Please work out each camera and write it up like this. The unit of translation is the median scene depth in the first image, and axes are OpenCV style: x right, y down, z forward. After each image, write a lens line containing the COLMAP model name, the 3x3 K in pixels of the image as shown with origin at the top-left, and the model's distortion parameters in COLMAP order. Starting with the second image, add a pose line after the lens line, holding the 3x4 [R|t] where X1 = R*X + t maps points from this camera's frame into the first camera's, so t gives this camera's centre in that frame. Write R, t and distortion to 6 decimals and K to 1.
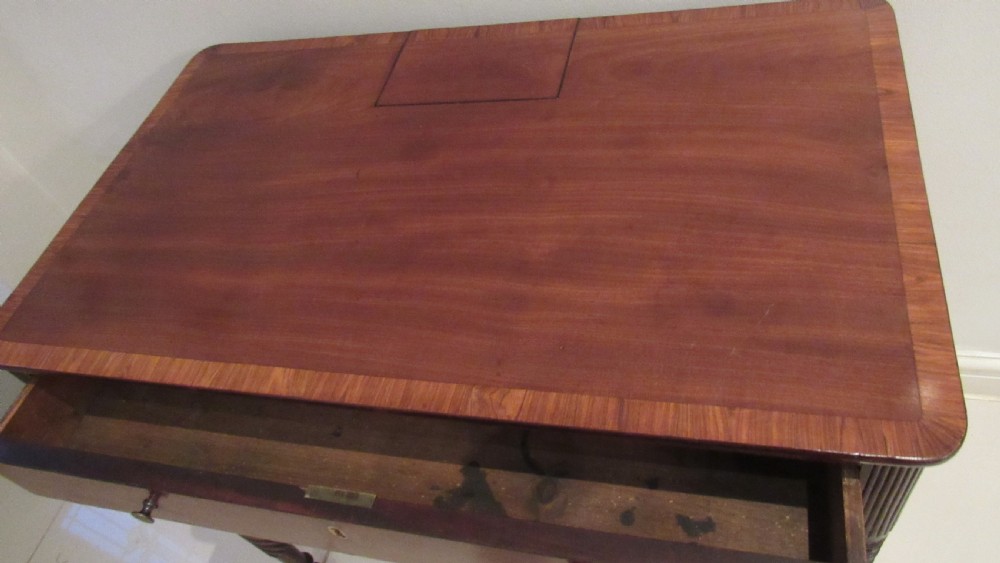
lens RADIAL K [[717.3, 0, 496.9], [0, 717.3, 279.1], [0, 0, 1]] dist [-0.026556, -0.000589]
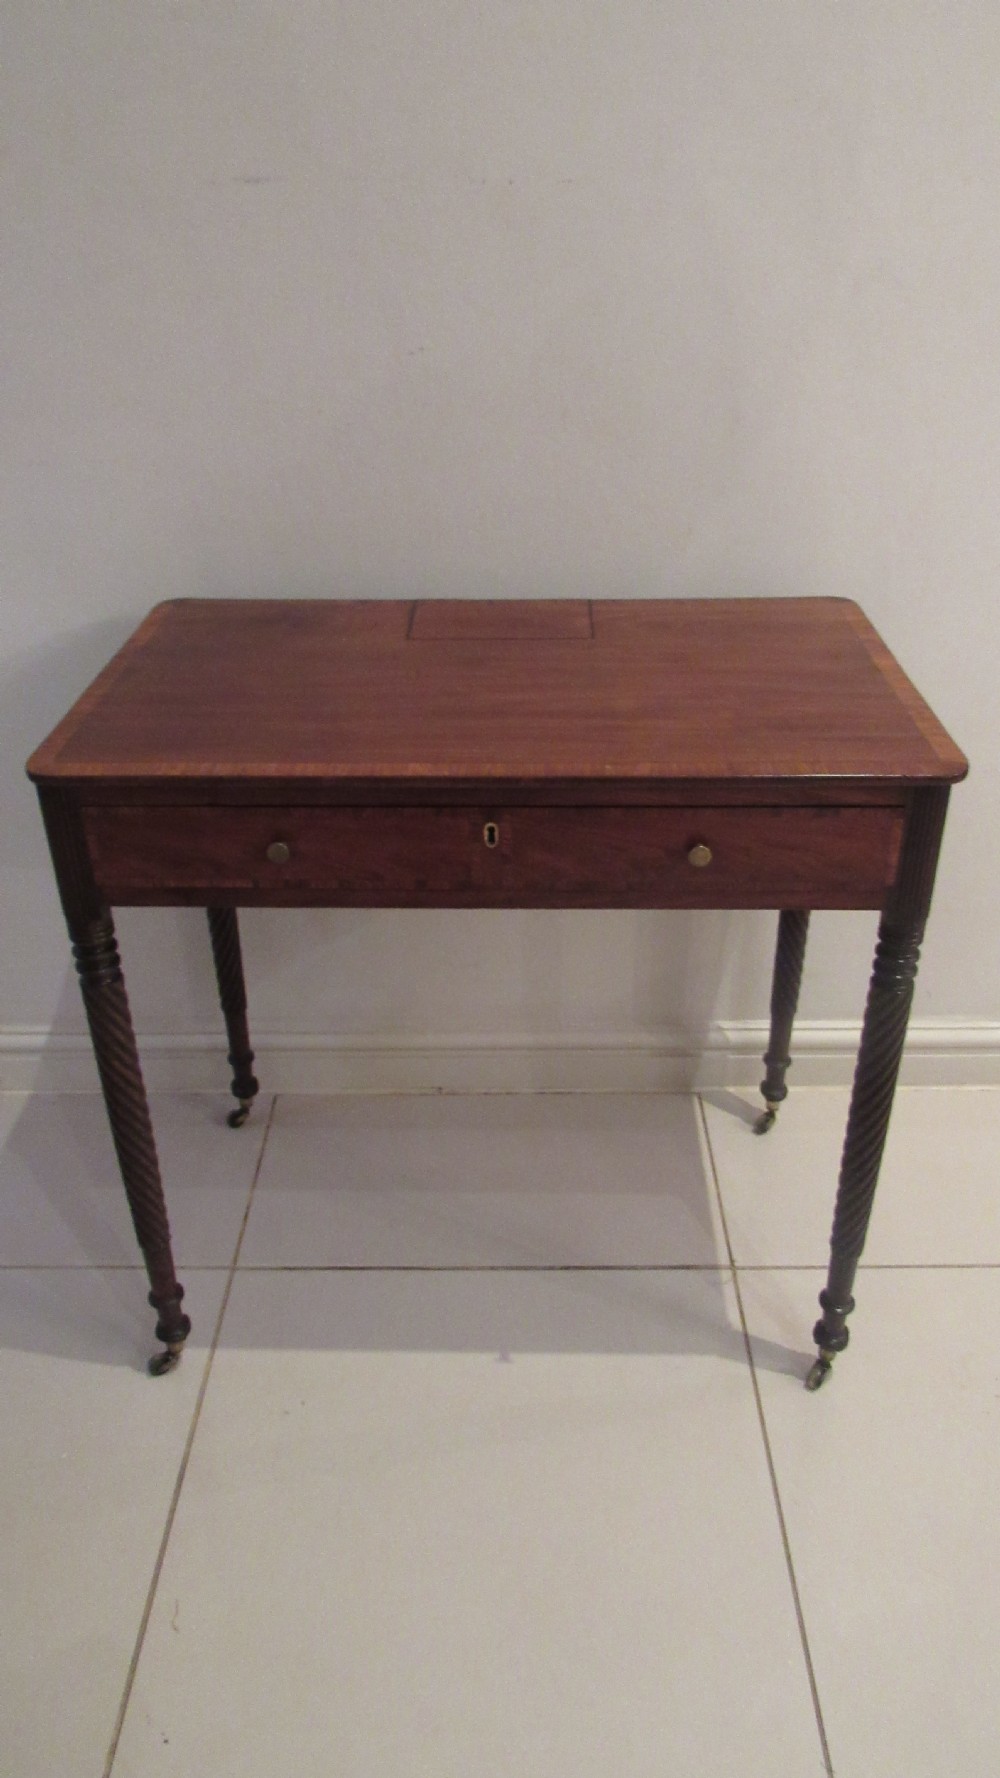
lens RADIAL K [[1280.5, 0, 500.0], [0, 1280.5, 889.0], [0, 0, 1]] dist [-0.030424, 0.000799]
pose [[0.955879, 0.084394, 0.281376, -0.690362], [0.026263, 0.929457, -0.367995, 0.990867], [-0.292584, 0.359149, 0.886232, -0.671583]]
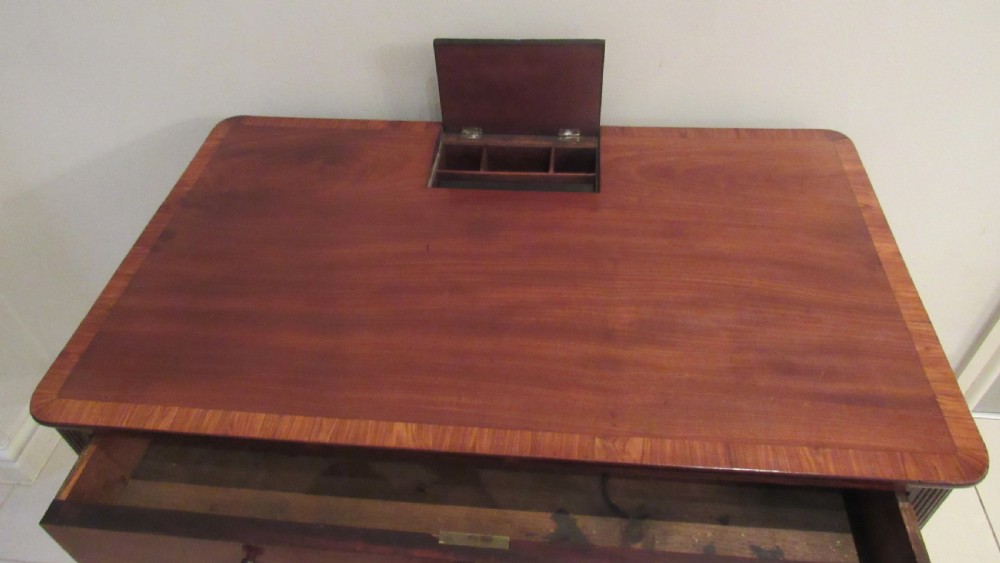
lens RADIAL K [[715.1, 0, 500.0], [0, 715.1, 281.5], [0, 0, 1]] dist [-0.024602, 0.002283]
pose [[0.973595, 0.042734, 0.224247, -0.395444], [-0.016752, 0.993048, -0.116508, 0.035458], [-0.227667, 0.109675, 0.967543, -0.086585]]
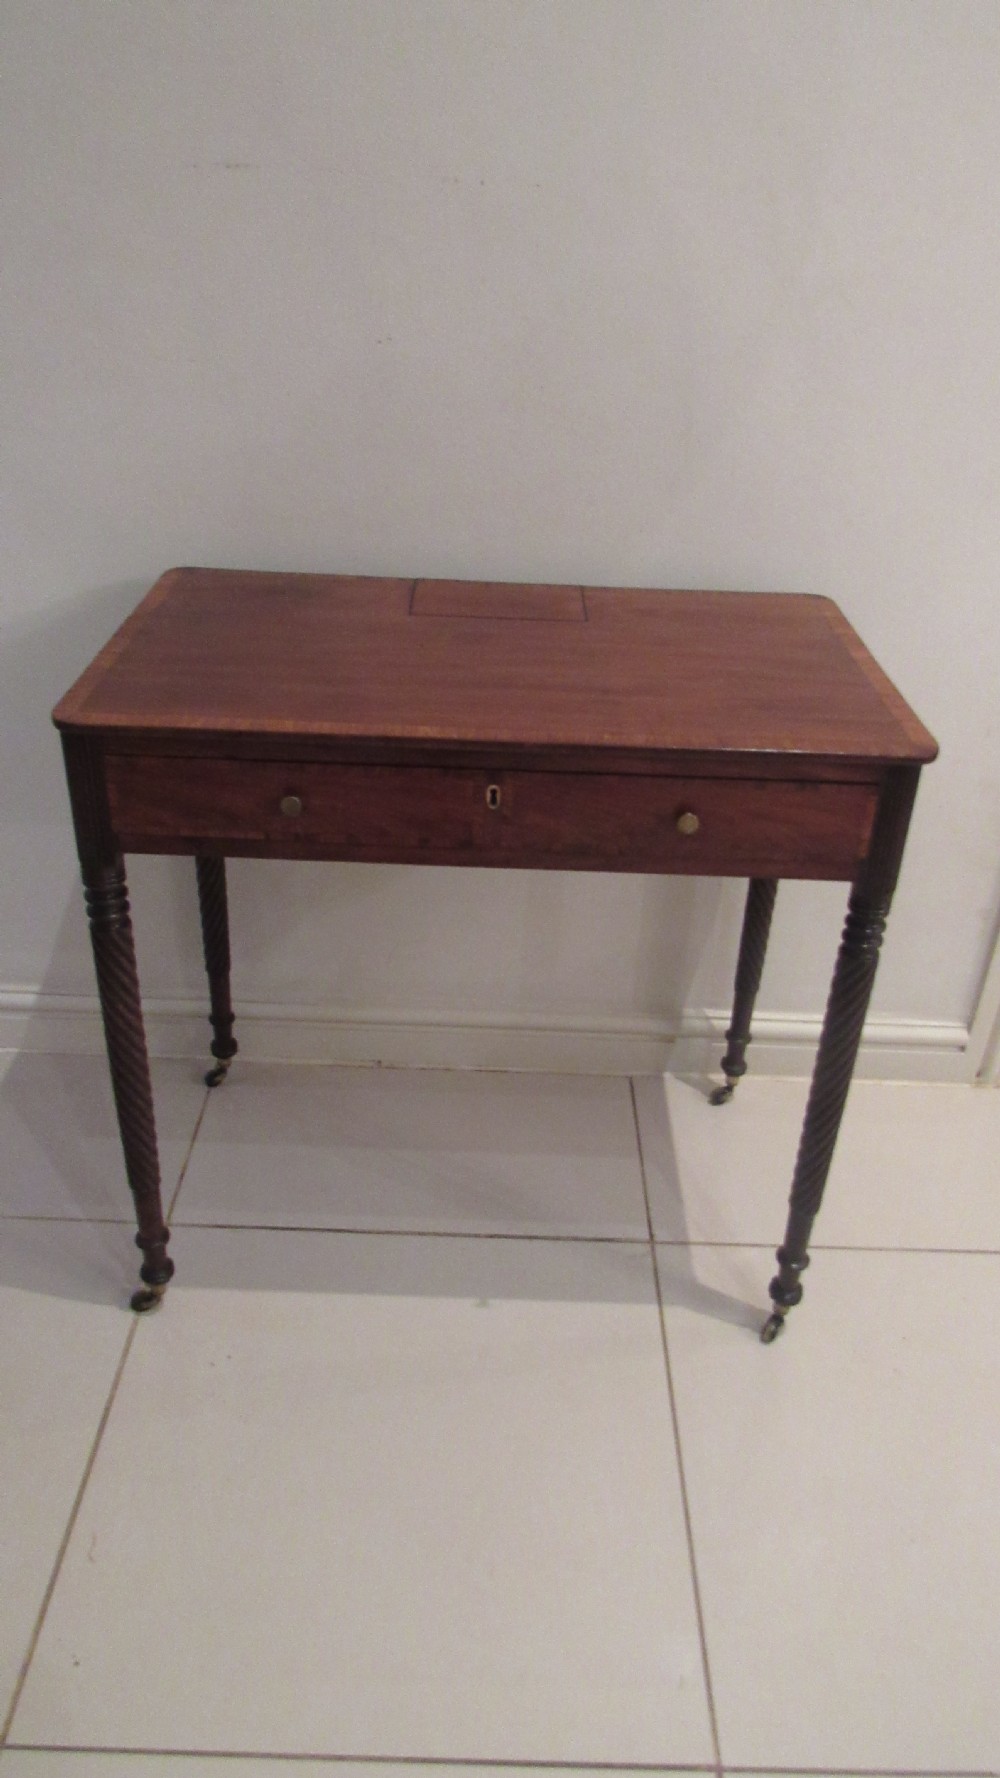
lens RADIAL K [[1280.5, 0, 500.0], [0, 1280.5, 889.0], [0, 0, 1]] dist [-0.030424, 0.000799]
pose [[0.939261, 0.118332, 0.322159, -0.798634], [0.009382, 0.929478, -0.368759, 1.096610], [-0.343076, 0.349383, 0.871912, -0.724804]]
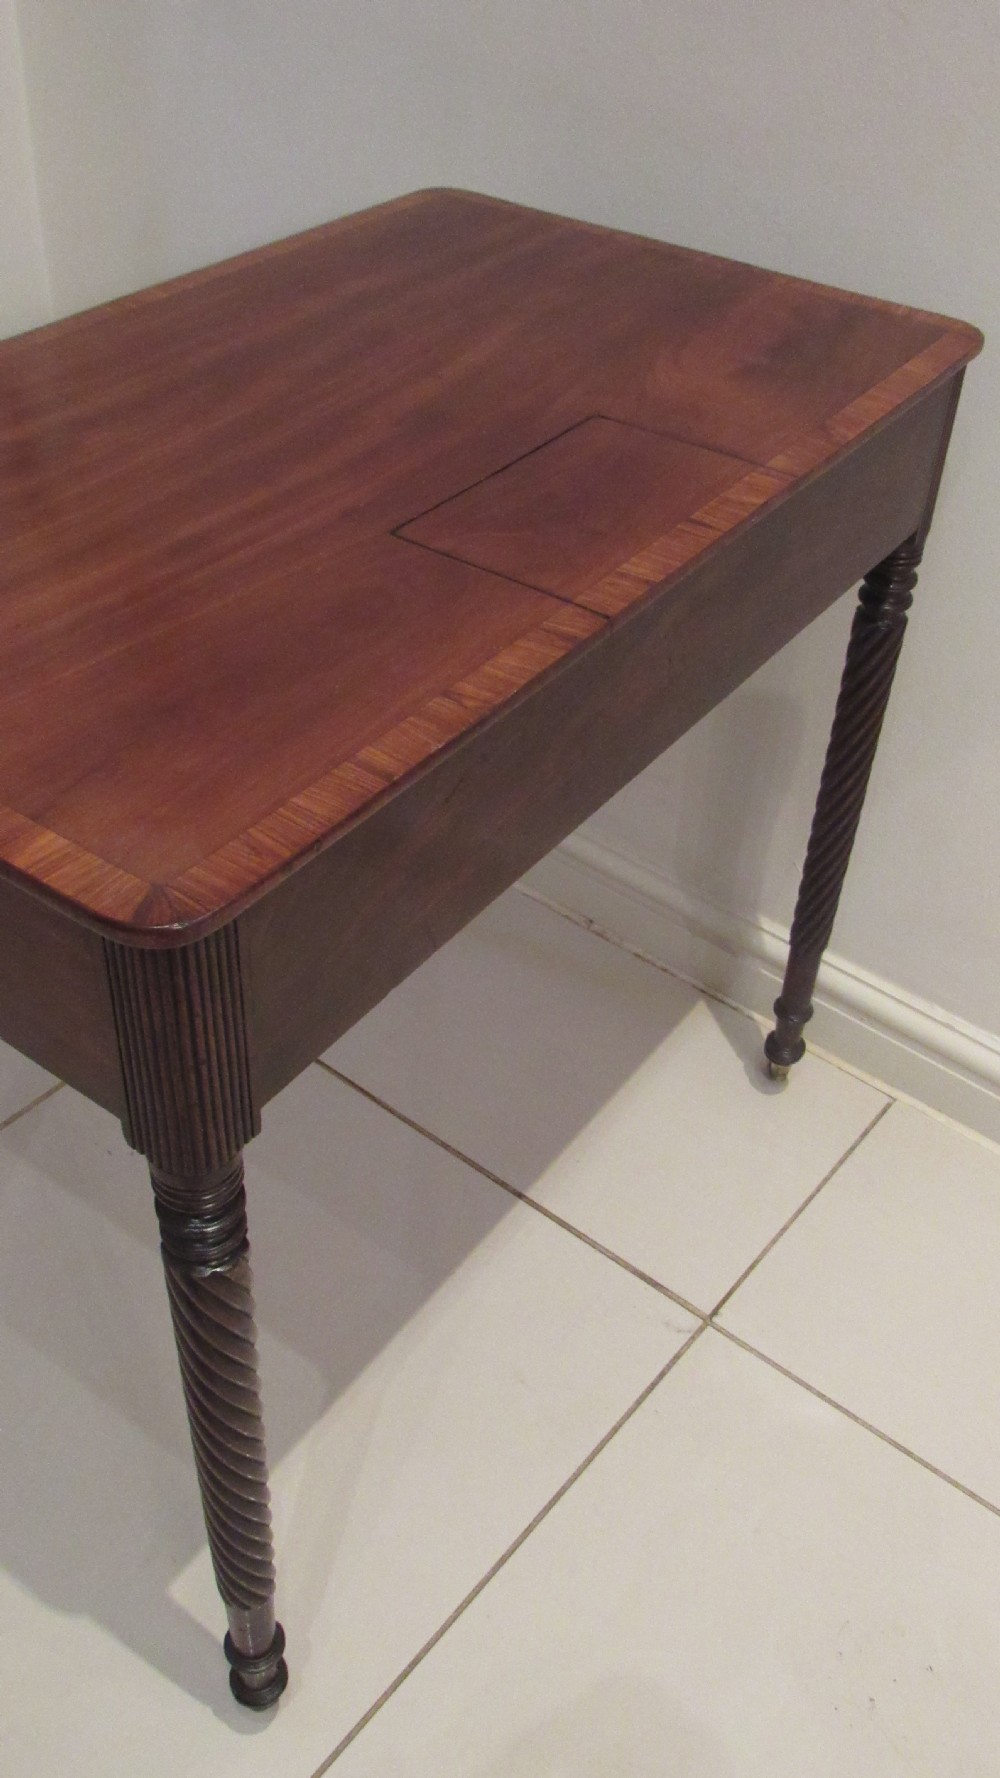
lens RADIAL K [[1562.2, 0, 500.0], [0, 1562.2, 889.0], [0, 0, 1]] dist [-0.032932, 0.001997]
pose [[-0.375336, 0.741682, -0.555905, 1.080927], [-0.691925, 0.174863, 0.700474, -1.301156], [0.616736, 0.647557, 0.447556, 0.850597]]
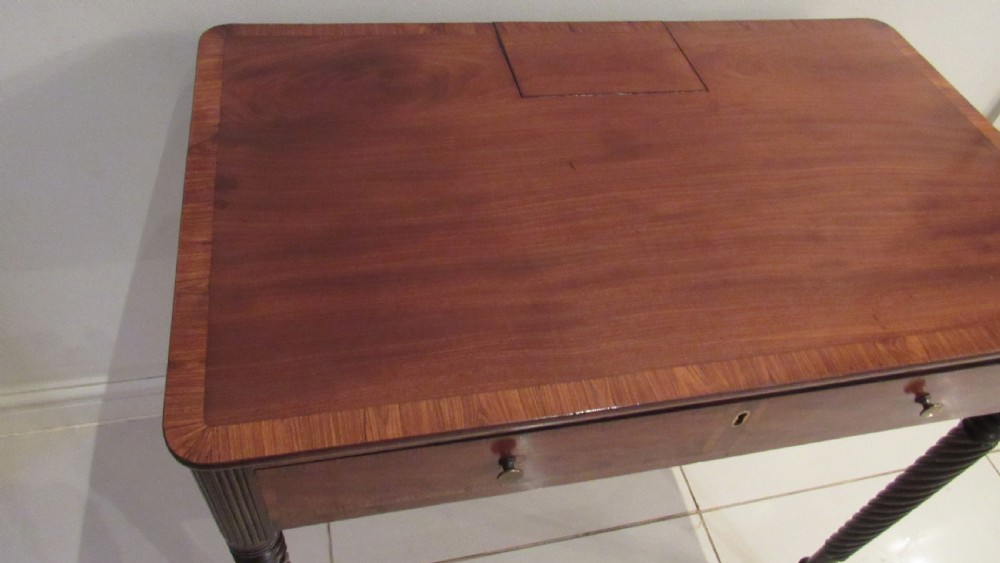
lens RADIAL K [[720.2, 0, 503.9], [0, 720.2, 279.8], [0, 0, 1]] dist [-0.030424, 0.000799]
pose [[0.844961, -0.109611, 0.523475, -0.918667], [0.138017, 0.990310, -0.015417, -0.000595], [-0.516712, 0.085275, 0.851902, 0.330898]]
